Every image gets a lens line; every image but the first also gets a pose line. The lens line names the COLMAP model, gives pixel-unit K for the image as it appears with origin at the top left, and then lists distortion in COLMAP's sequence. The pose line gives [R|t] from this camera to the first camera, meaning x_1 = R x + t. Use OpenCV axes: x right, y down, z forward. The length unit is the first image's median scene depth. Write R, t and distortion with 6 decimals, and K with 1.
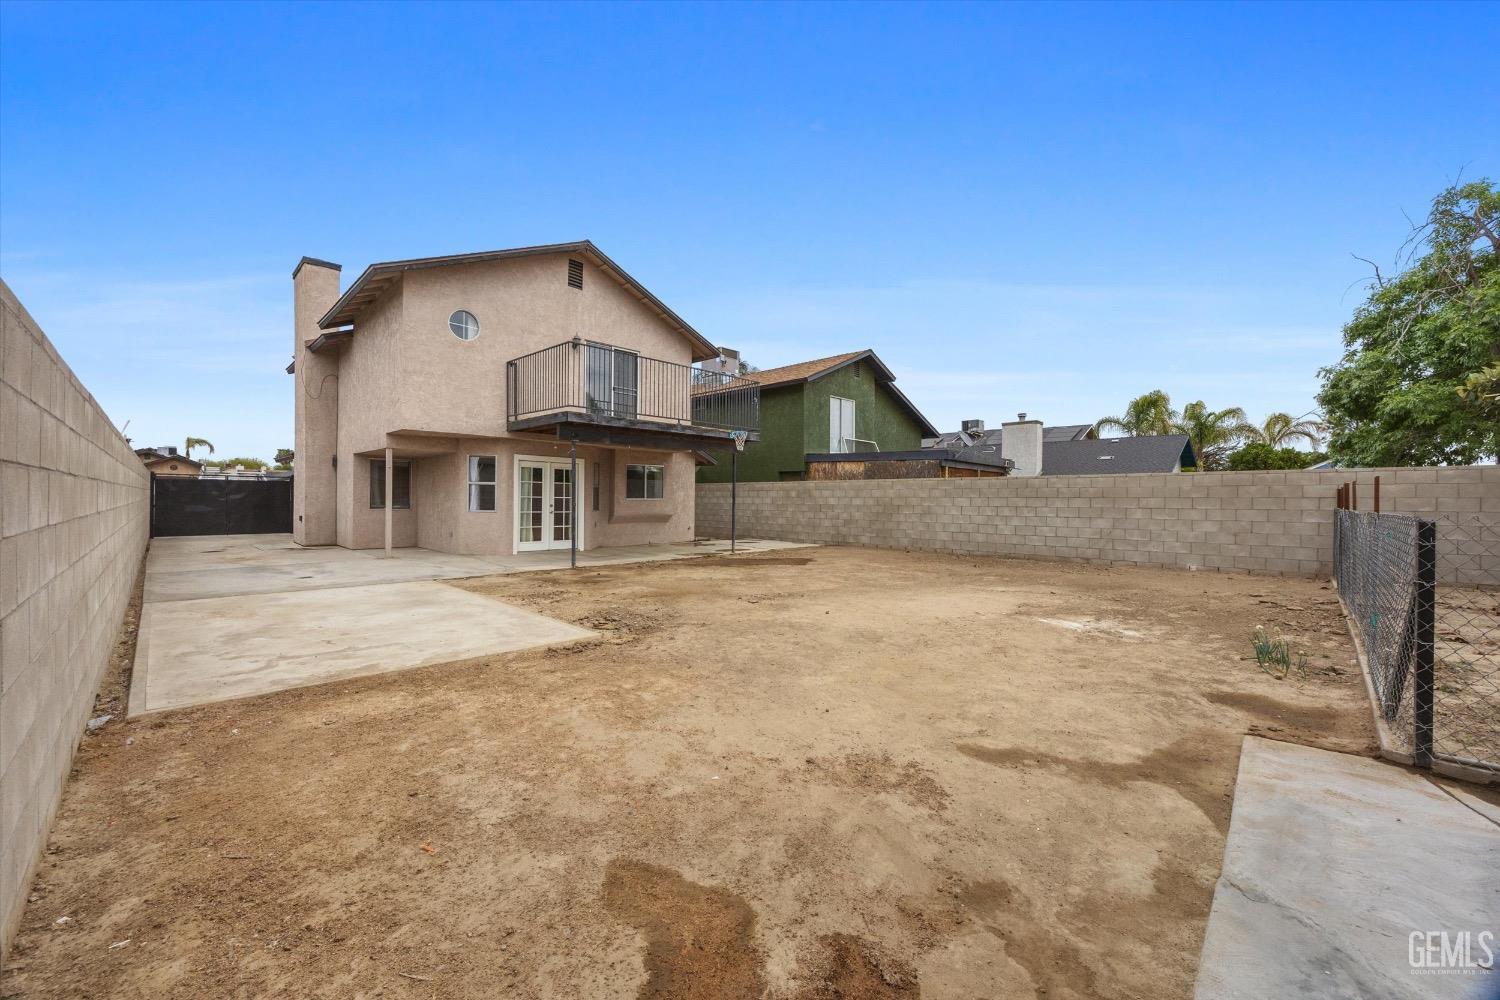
lens RADIAL K [[572.4, 0, 751.2], [0, 572.4, 495.9], [0, 0, 1]] dist [-0.006002, 0.000138]
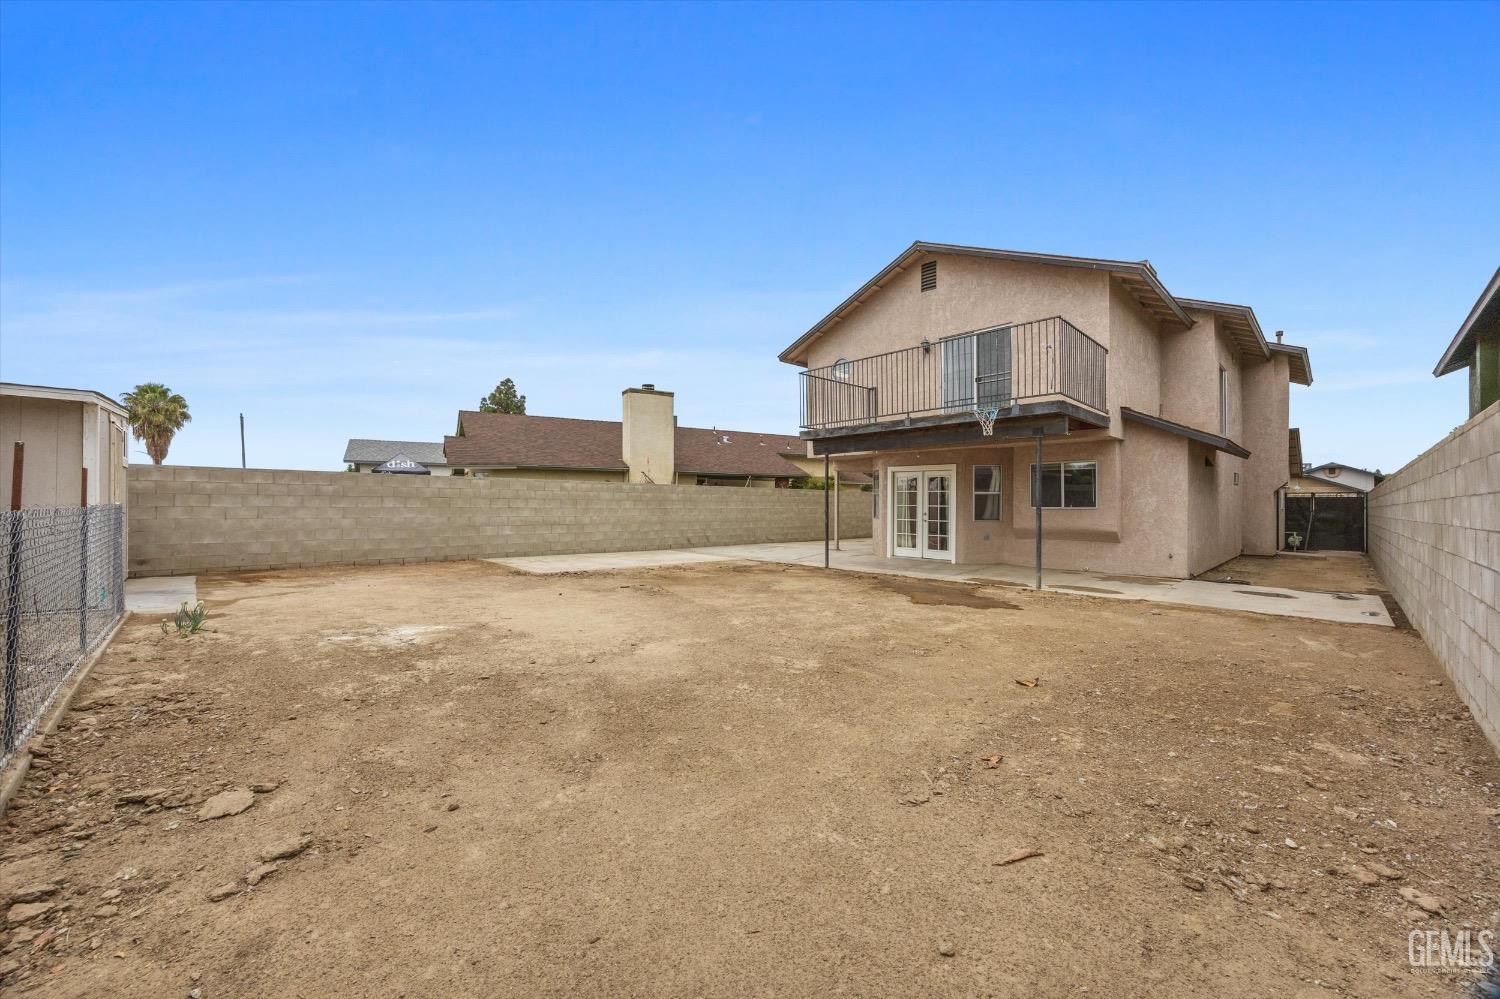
lens RADIAL K [[572.4, 0, 744.1], [0, 572.4, 501.2], [0, 0, 1]] dist [-0.006002, 0.000138]
pose [[-0.046545, -0.017857, -0.998757, 0.731354], [-0.003043, 0.999838, -0.017734, 0.014334], [0.998912, 0.002214, -0.046592, 0.796091]]
